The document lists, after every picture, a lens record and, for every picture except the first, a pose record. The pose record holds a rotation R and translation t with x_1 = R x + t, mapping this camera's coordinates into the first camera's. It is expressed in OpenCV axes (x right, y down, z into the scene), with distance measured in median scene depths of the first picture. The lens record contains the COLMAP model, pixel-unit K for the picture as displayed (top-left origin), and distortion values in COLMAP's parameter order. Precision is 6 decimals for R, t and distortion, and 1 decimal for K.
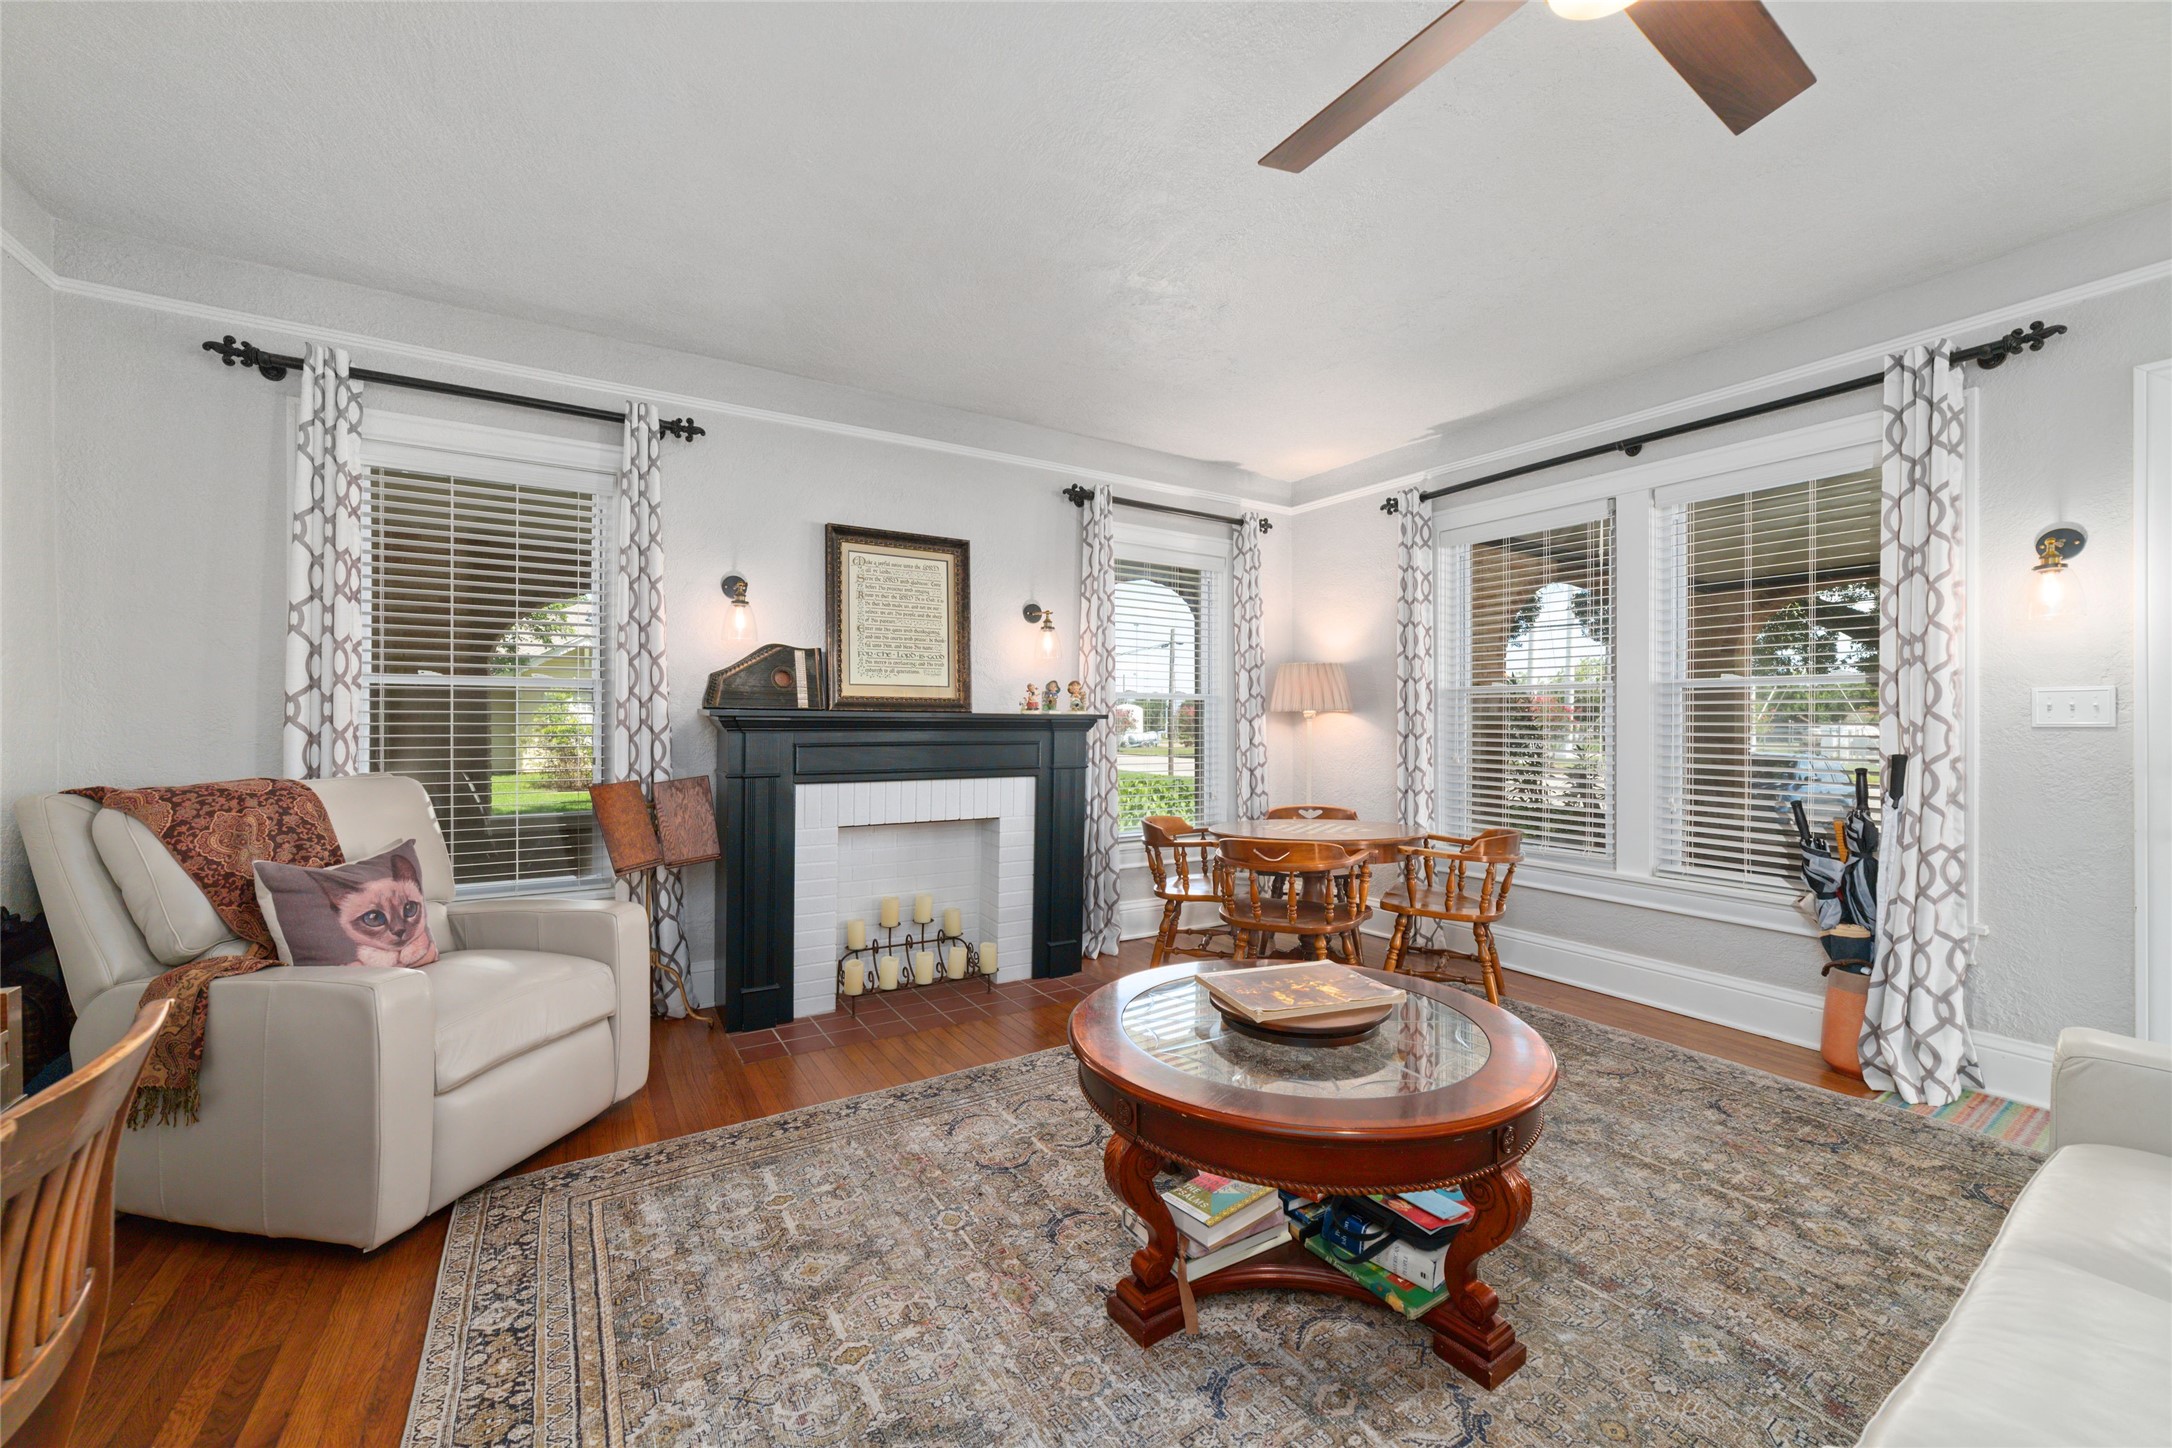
lens RADIAL K [[834.6, 0, 1097.8], [0, 834.6, 715.4], [0, 0, 1]] dist [-0.016109, 0.002695]
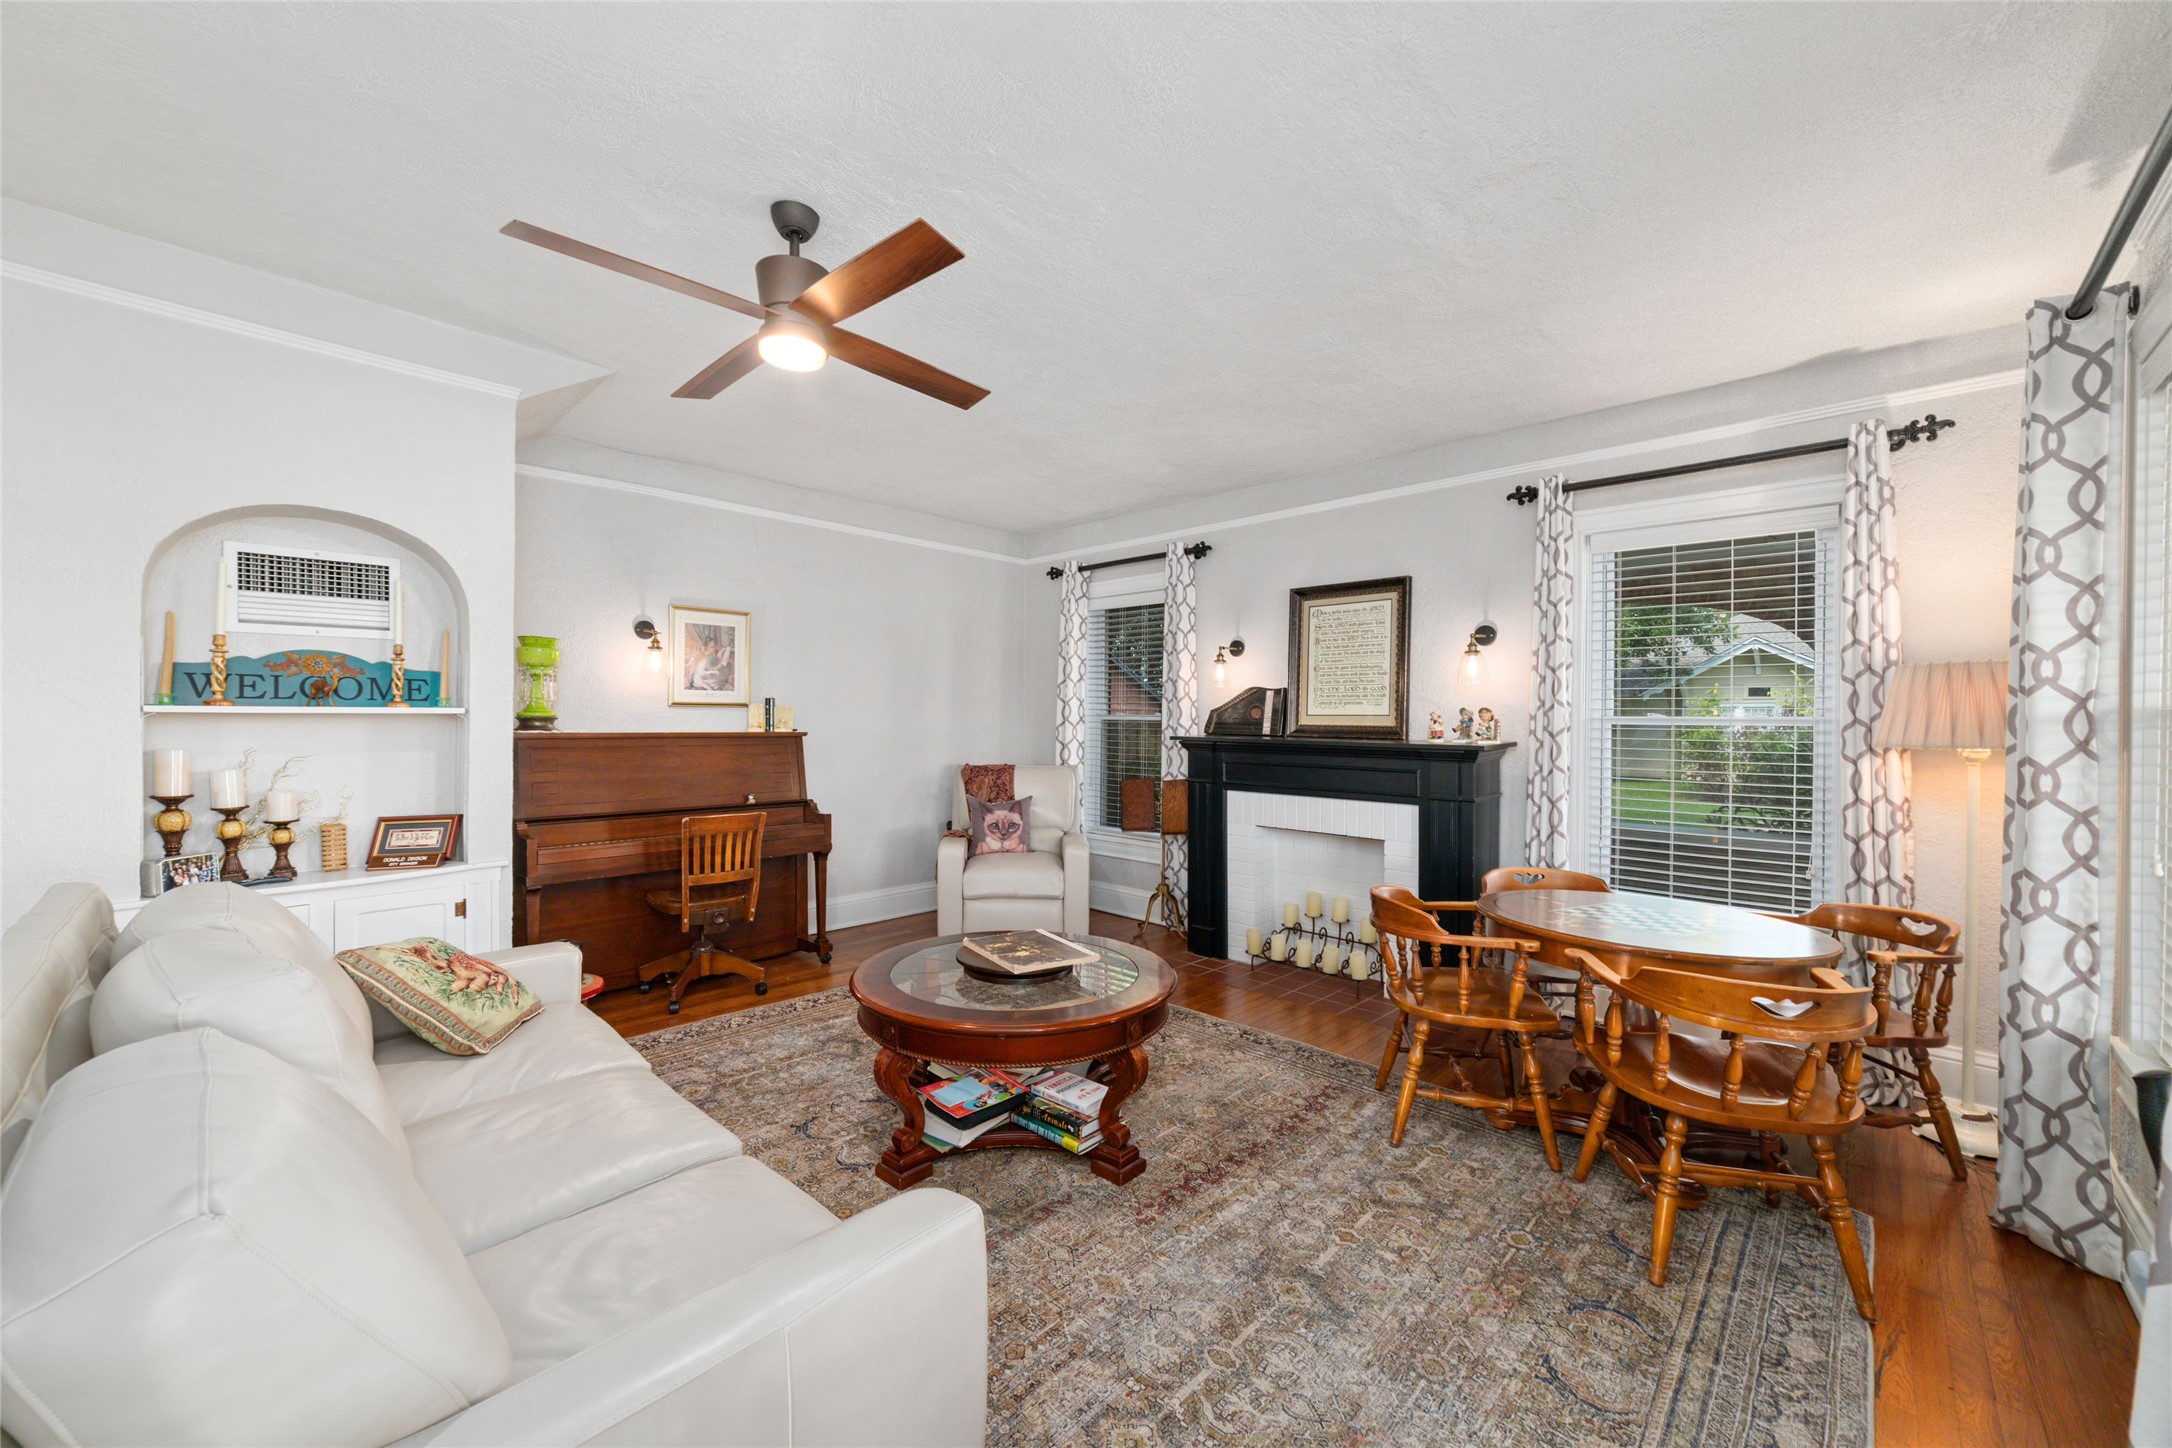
lens RADIAL K [[834.6, 0, 1091.3], [0, 834.6, 727.7], [0, 0, 1]] dist [-0.016109, 0.002695]
pose [[0.241547, 0.009834, -0.970339, 0.923161], [-0.002030, 0.999952, 0.009628, -0.033746], [0.970387, -0.000355, 0.241555, 0.436419]]
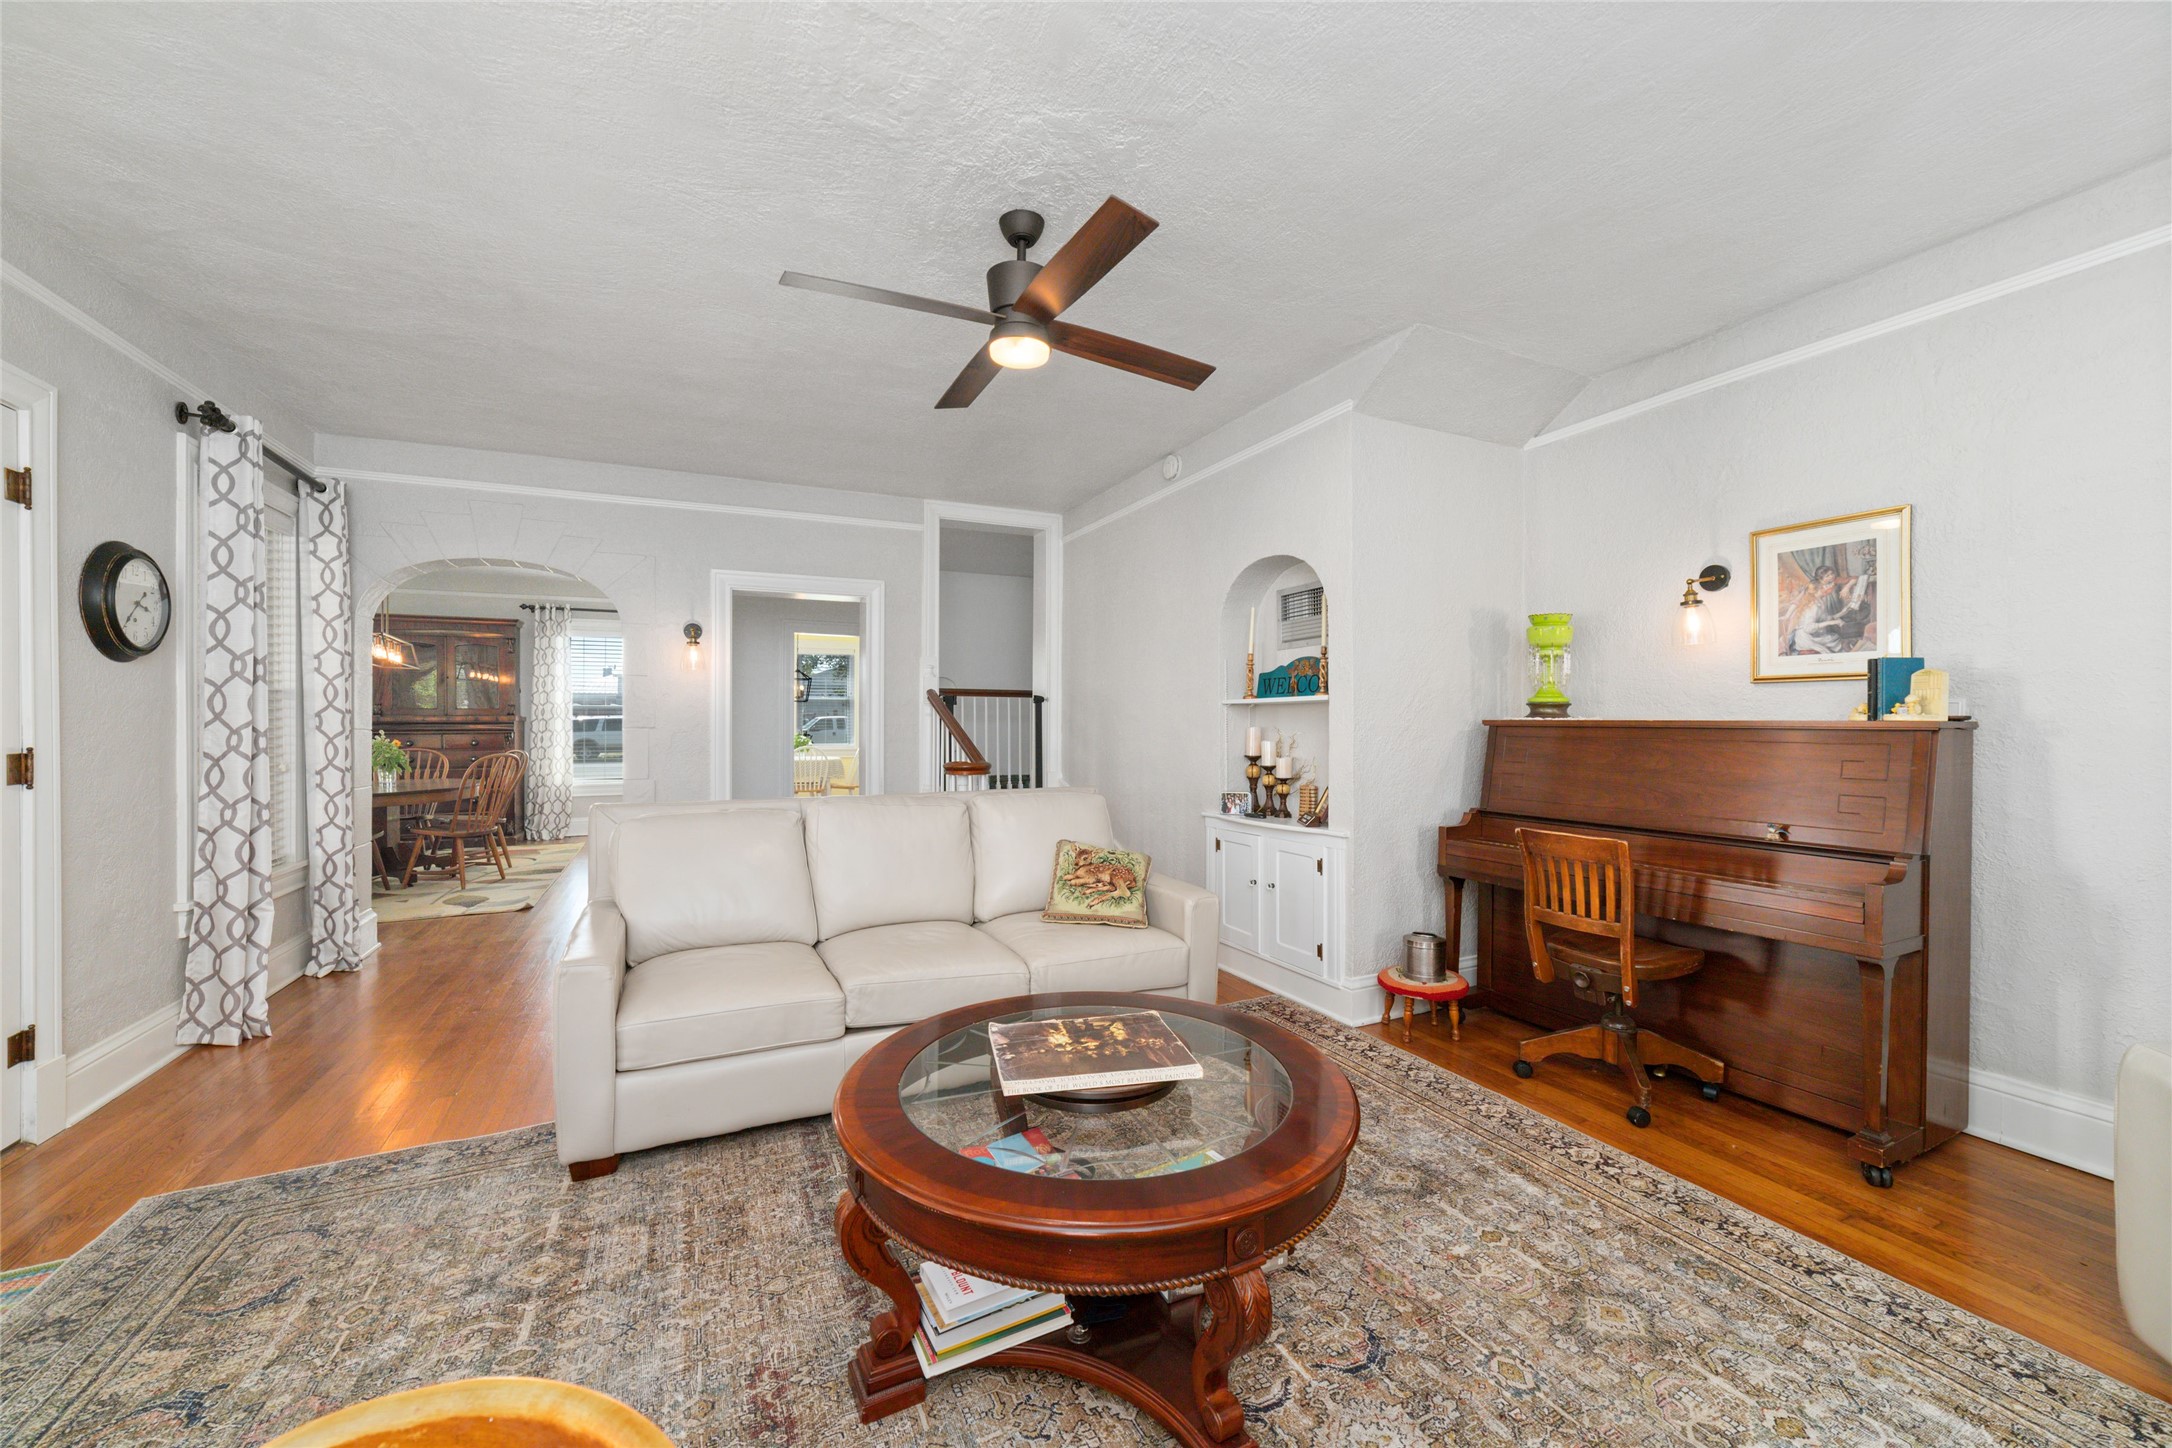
lens RADIAL K [[834.6, 0, 1094.8], [0, 834.6, 729.1], [0, 0, 1]] dist [-0.016109, 0.002695]
pose [[-0.993502, -0.002940, 0.113773, 0.077007], [-0.002416, 0.999986, 0.004747, -0.007048], [-0.113786, 0.004441, -0.993495, 1.062584]]
